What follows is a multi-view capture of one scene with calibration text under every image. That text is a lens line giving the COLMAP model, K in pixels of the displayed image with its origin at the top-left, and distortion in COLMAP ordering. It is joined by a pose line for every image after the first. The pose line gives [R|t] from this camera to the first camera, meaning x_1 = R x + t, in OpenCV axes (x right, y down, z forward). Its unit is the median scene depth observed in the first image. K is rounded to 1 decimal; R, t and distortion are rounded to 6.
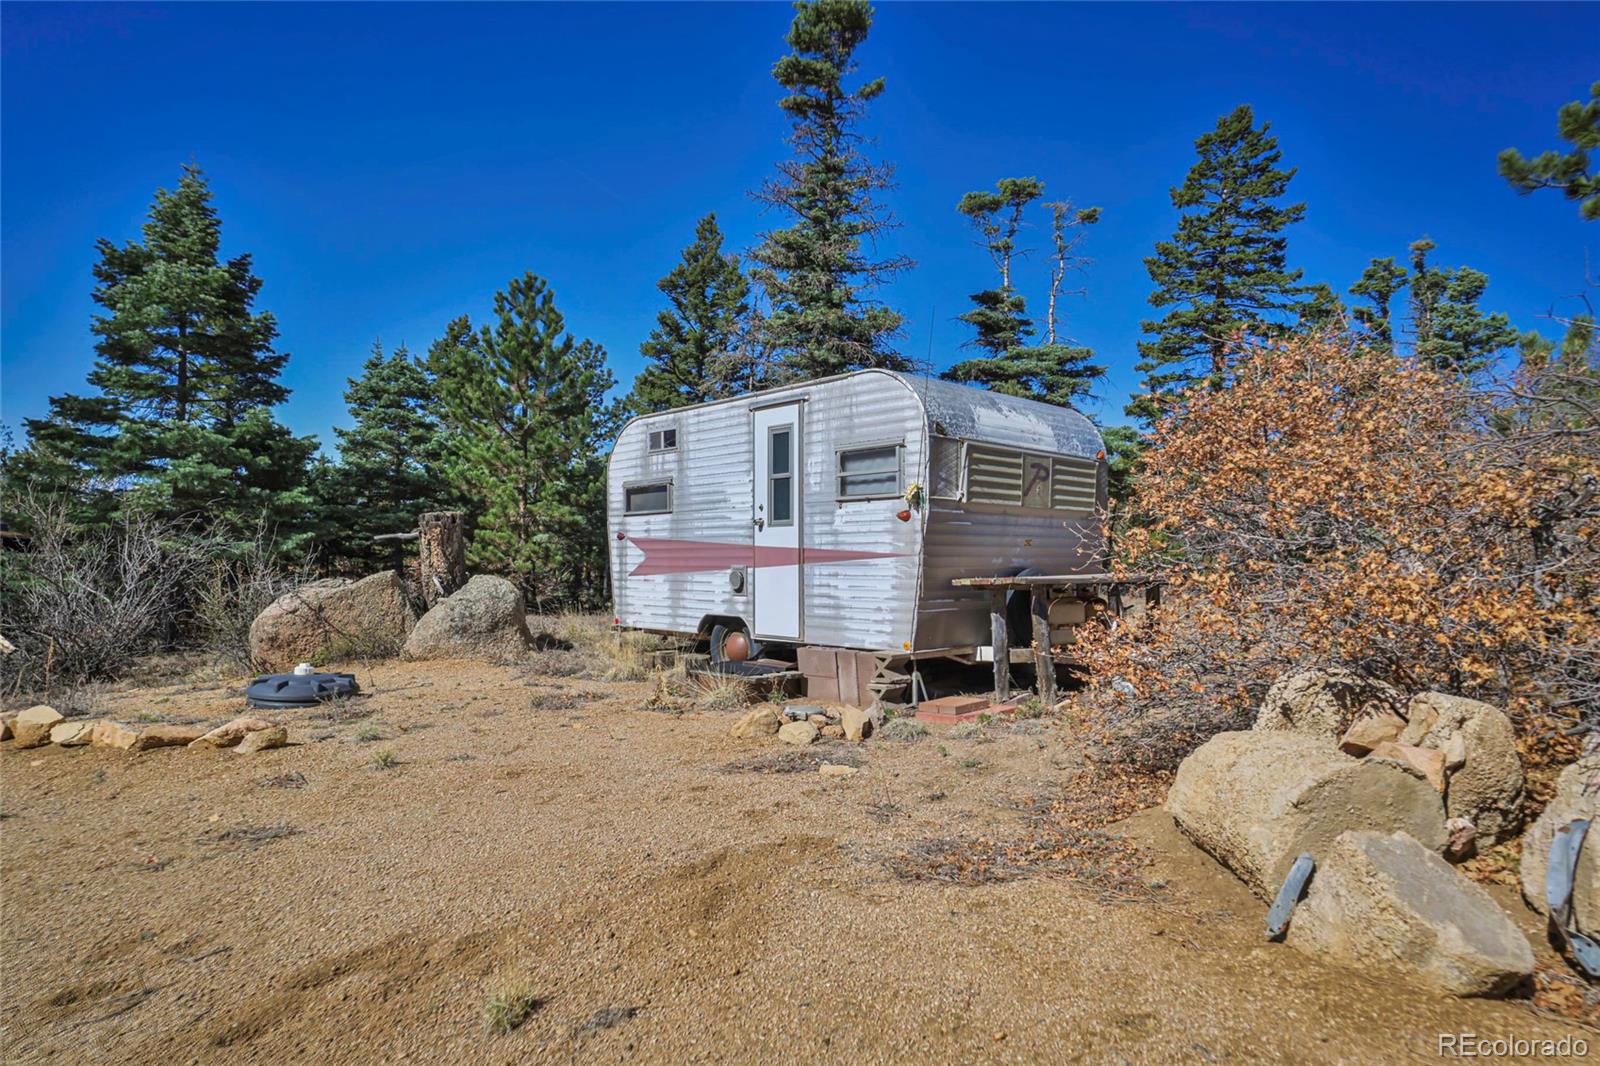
lens RADIAL K [[925.1, 0, 799.7], [0, 925.1, 555.3], [0, 0, 1]] dist [-0.028446, 0.000973]
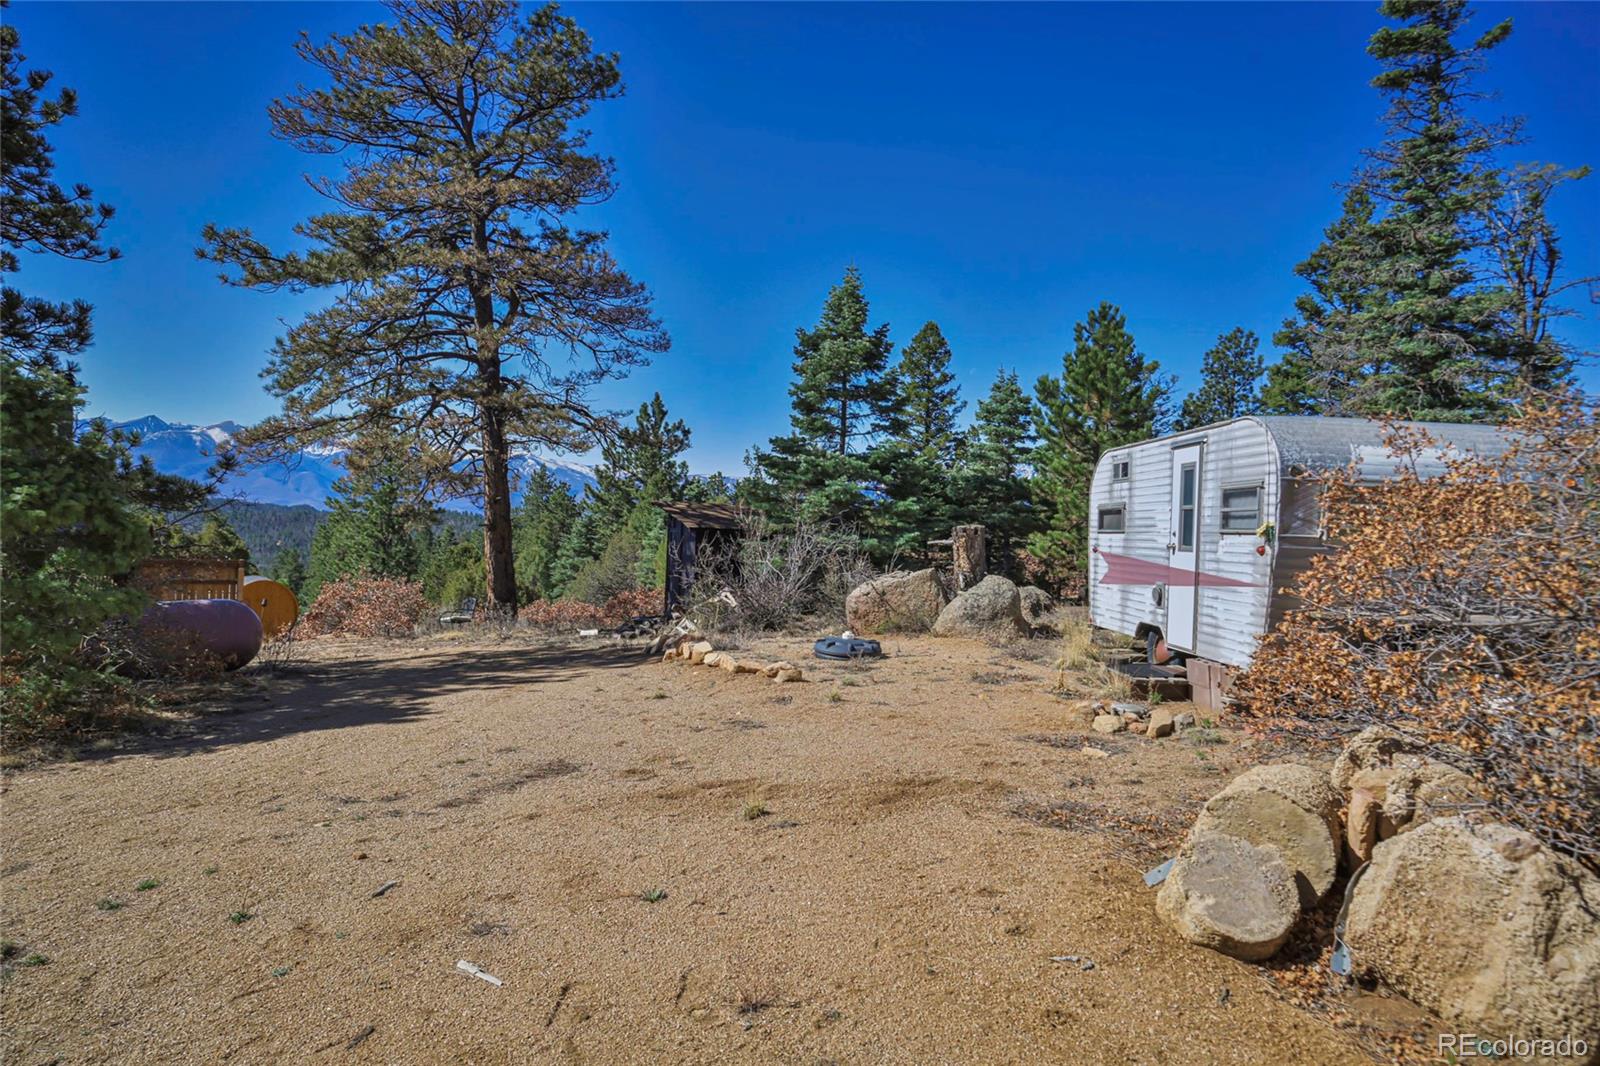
lens RADIAL K [[919.3, 0, 812.3], [0, 919.3, 546.1], [0, 0, 1]] dist [-0.025892, 0.000937]
pose [[0.750561, 0.035773, -0.659832, 0.327753], [-0.027191, 0.999360, 0.023251, -0.044627], [0.660242, 0.000490, 0.751053, -0.135809]]
